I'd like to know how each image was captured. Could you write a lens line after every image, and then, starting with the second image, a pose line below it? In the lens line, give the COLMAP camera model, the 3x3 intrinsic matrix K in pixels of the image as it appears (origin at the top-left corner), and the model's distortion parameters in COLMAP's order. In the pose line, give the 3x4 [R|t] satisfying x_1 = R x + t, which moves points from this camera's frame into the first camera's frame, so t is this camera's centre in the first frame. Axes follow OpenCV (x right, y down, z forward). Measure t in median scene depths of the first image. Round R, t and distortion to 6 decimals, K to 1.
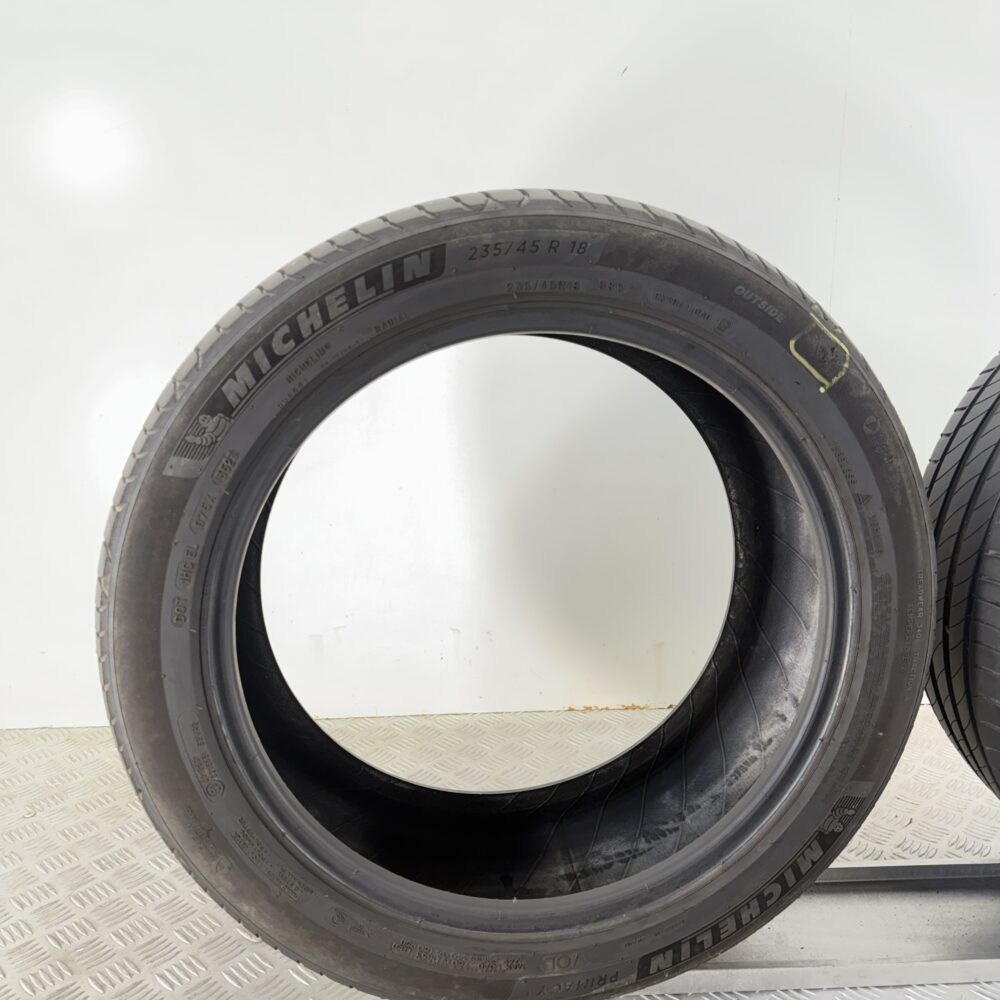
lens RADIAL K [[955.7, 0, 500.7], [0, 955.7, 517.6], [0, 0, 1]] dist [0.171956, -0.364456]
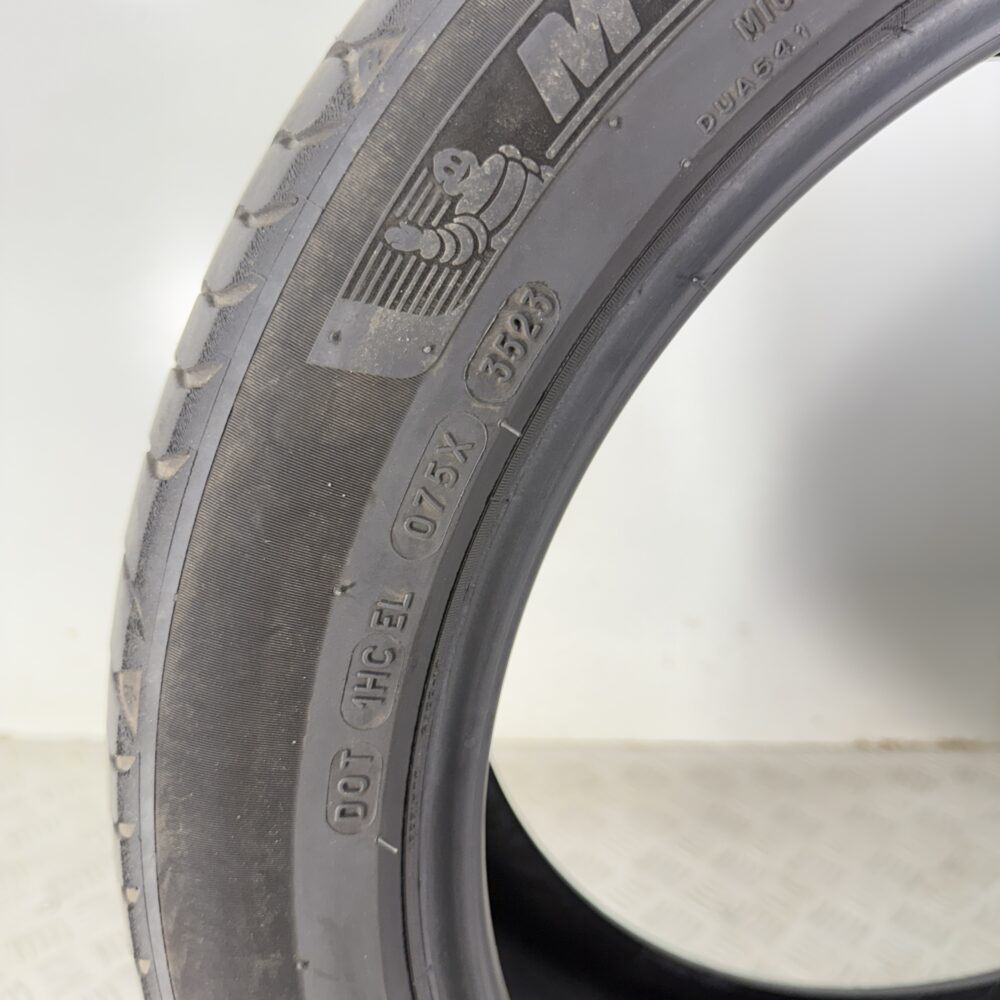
lens RADIAL K [[985.9, 0, 504.3], [0, 985.9, 520.0], [0, 0, 1]] dist [0.209039, -0.602549]
pose [[0.997775, 0.031100, -0.058969, -0.266572], [-0.024536, 0.993745, 0.108948, -0.031052], [0.061989, -0.107258, 0.992297, 0.691545]]
